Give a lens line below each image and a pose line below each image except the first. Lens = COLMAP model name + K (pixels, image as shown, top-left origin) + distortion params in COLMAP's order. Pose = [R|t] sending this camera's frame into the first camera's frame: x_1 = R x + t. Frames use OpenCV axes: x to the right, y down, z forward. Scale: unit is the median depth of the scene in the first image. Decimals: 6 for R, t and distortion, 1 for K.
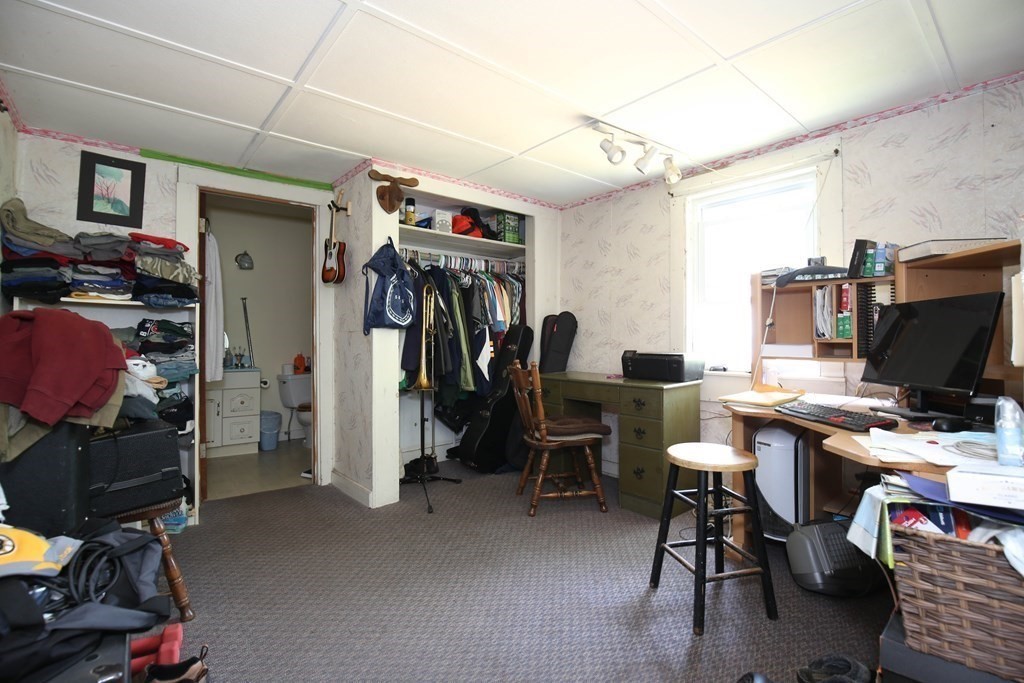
lens RADIAL K [[479.3, 0, 512.0], [0, 479.3, 341.5], [0, 0, 1]] dist [-0.036913, -0.000196]
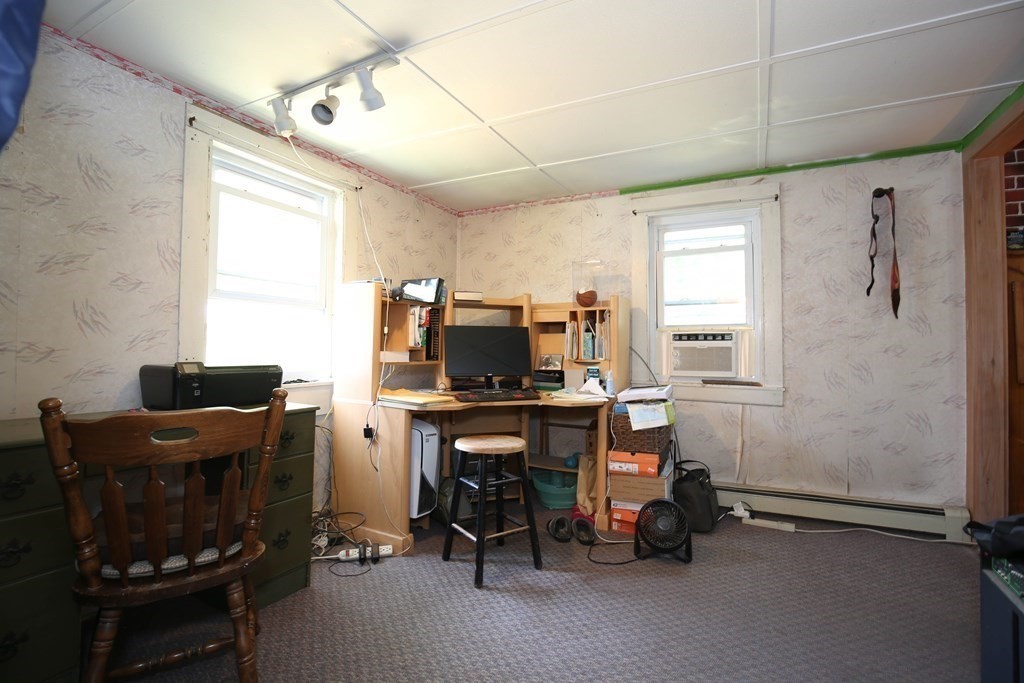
lens RADIAL K [[479.3, 0, 512.0], [0, 479.3, 341.5], [0, 0, 1]] dist [-0.036913, -0.000196]
pose [[-0.404306, 0.004272, 0.914614, -0.515501], [-0.013369, 0.999855, -0.010580, -0.007026], [-0.914526, -0.016505, -0.404190, 1.018980]]
